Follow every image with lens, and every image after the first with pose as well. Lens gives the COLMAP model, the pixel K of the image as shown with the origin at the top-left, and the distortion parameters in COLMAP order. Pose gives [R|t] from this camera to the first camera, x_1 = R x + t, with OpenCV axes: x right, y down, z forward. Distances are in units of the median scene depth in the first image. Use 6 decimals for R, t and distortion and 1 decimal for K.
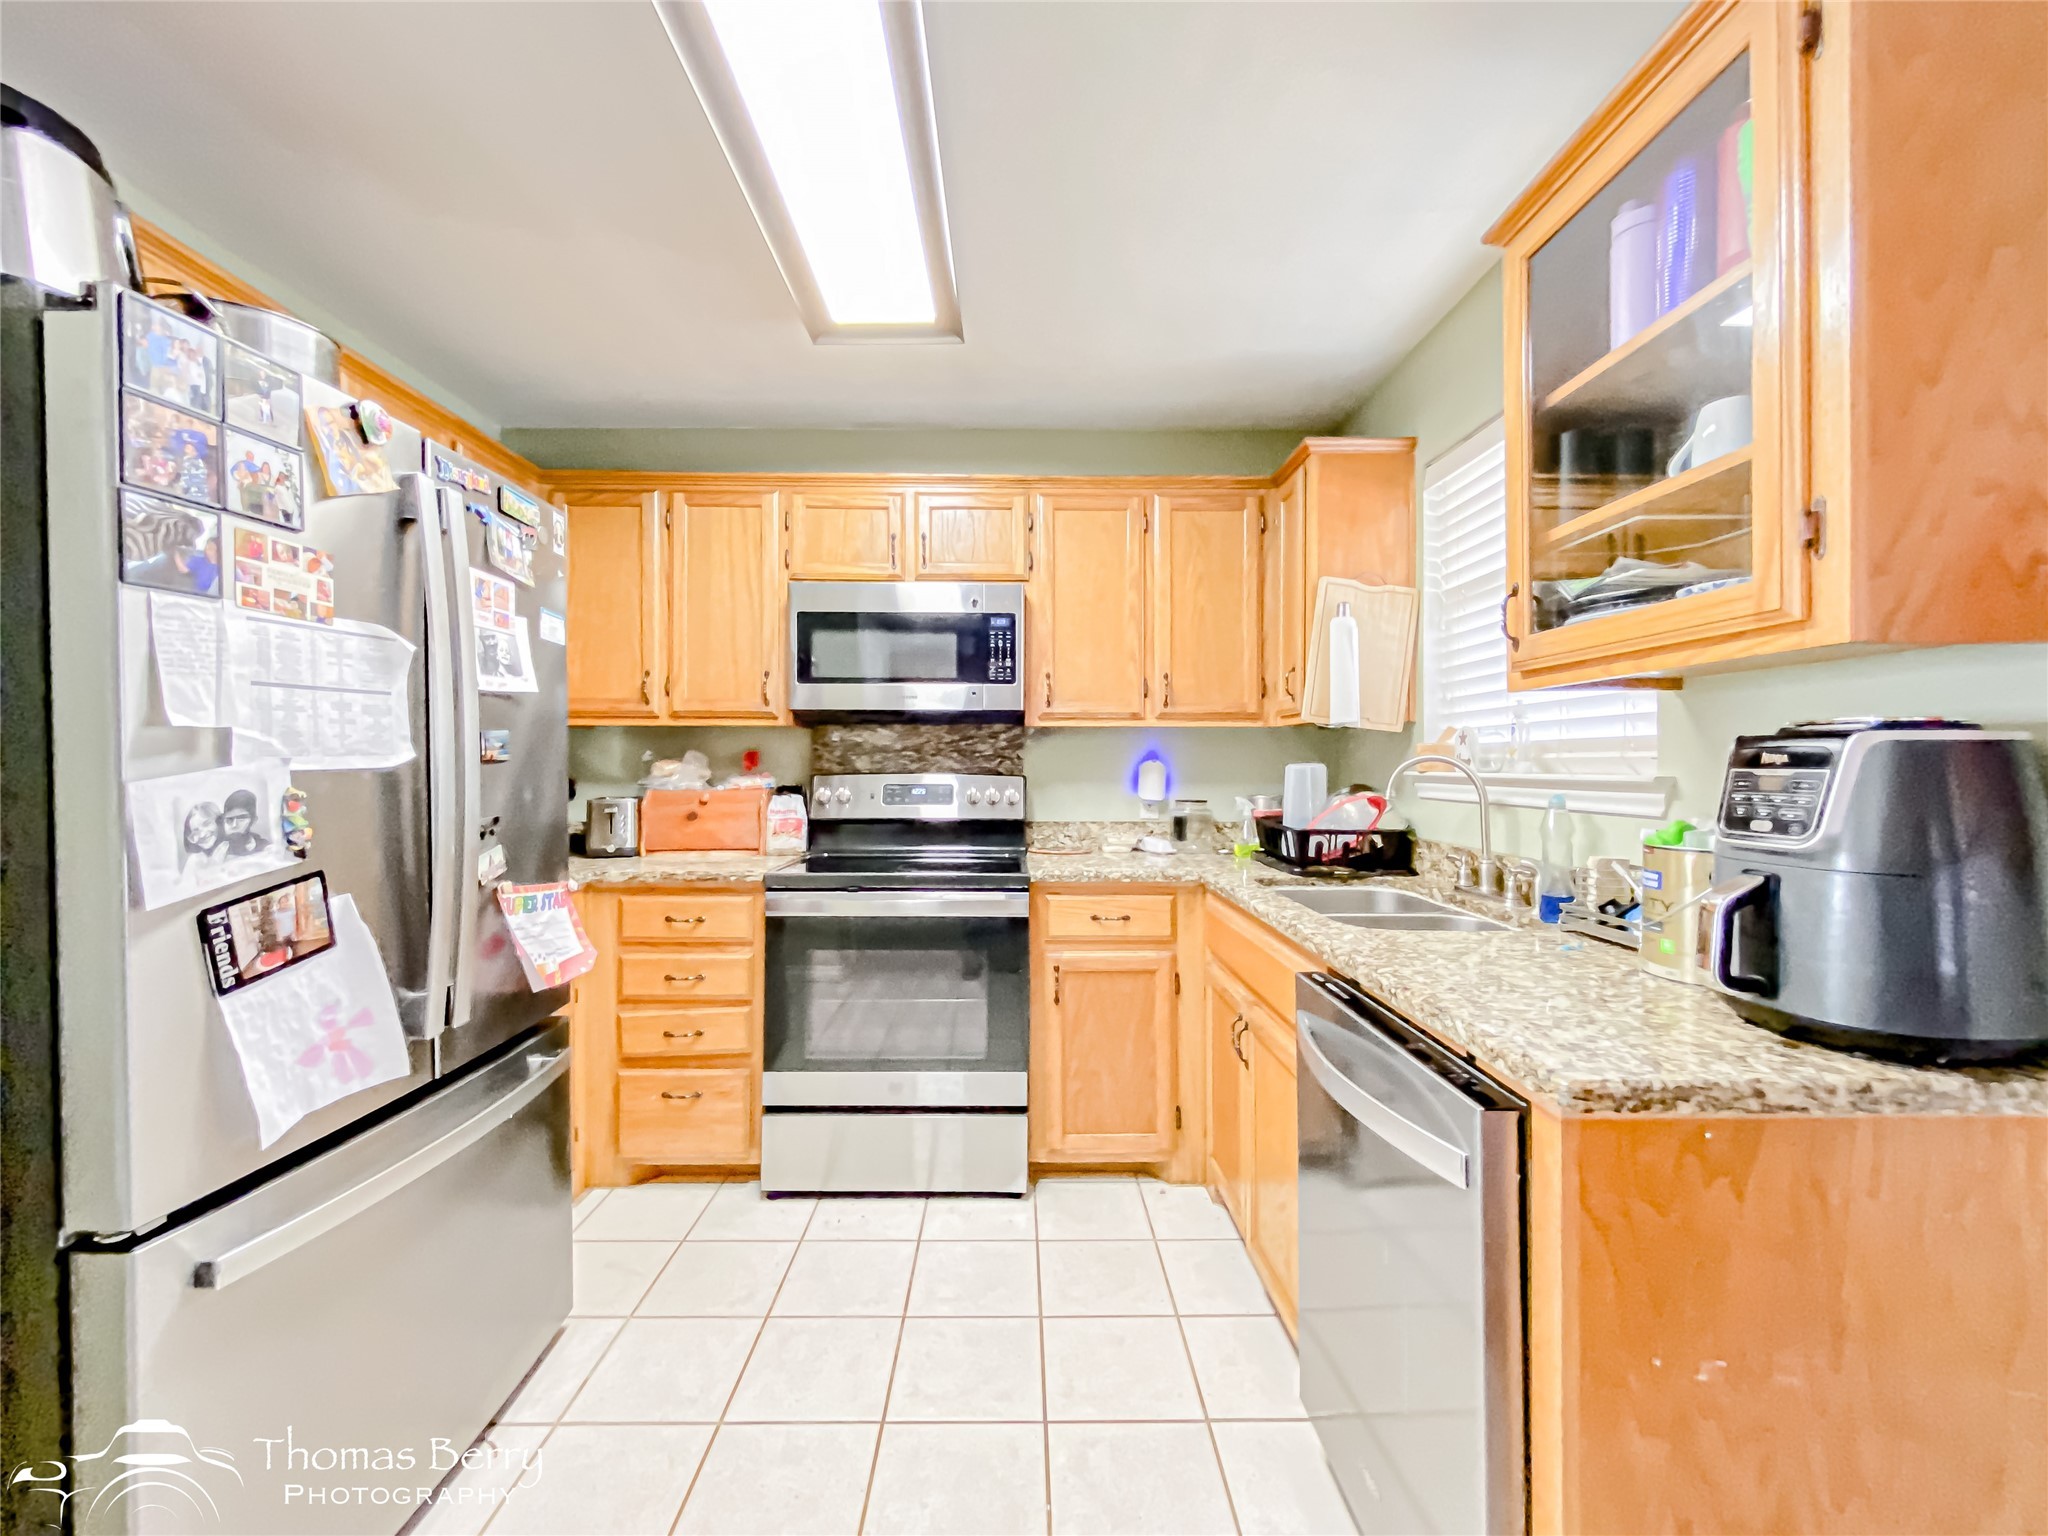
lens RADIAL K [[843.9, 0, 1024.0], [0, 843.9, 768.0], [0, 0, 1]] dist [0.001207, -0.000574]
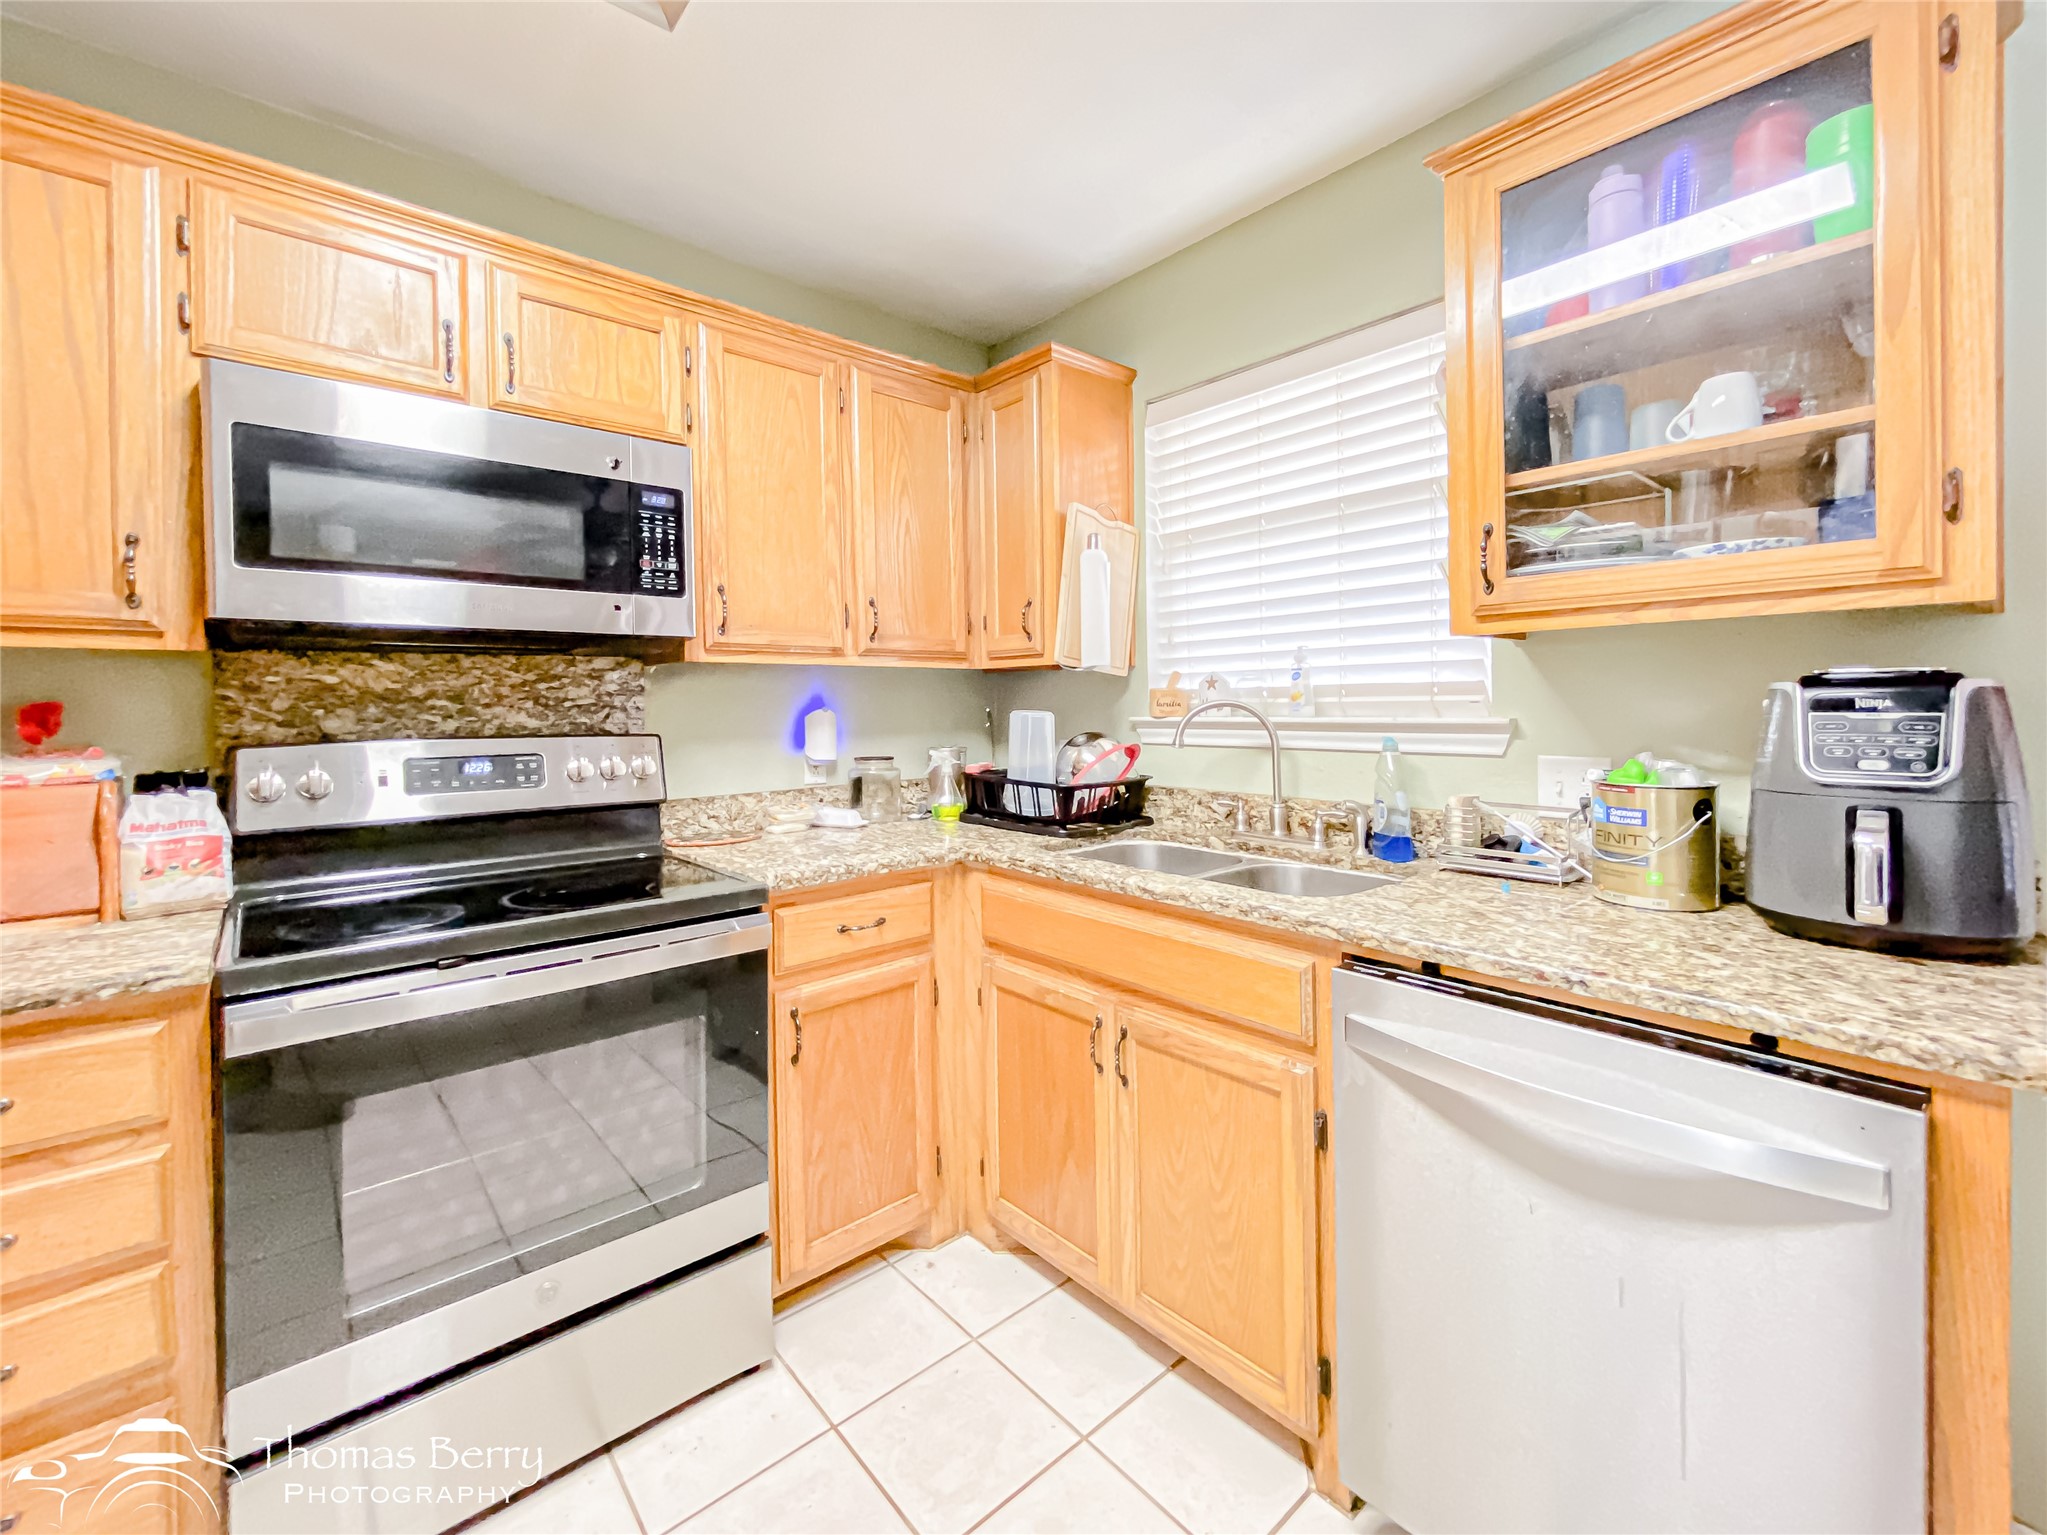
lens RADIAL K [[835.3, 0, 1060.2], [0, 835.3, 716.0], [0, 0, 1]] dist [0.016252, -0.016212]
pose [[0.752651, -0.021232, 0.658077, -0.222830], [0.017486, 0.999772, 0.012257, -0.009432], [-0.658187, 0.002282, 0.752851, 0.310675]]
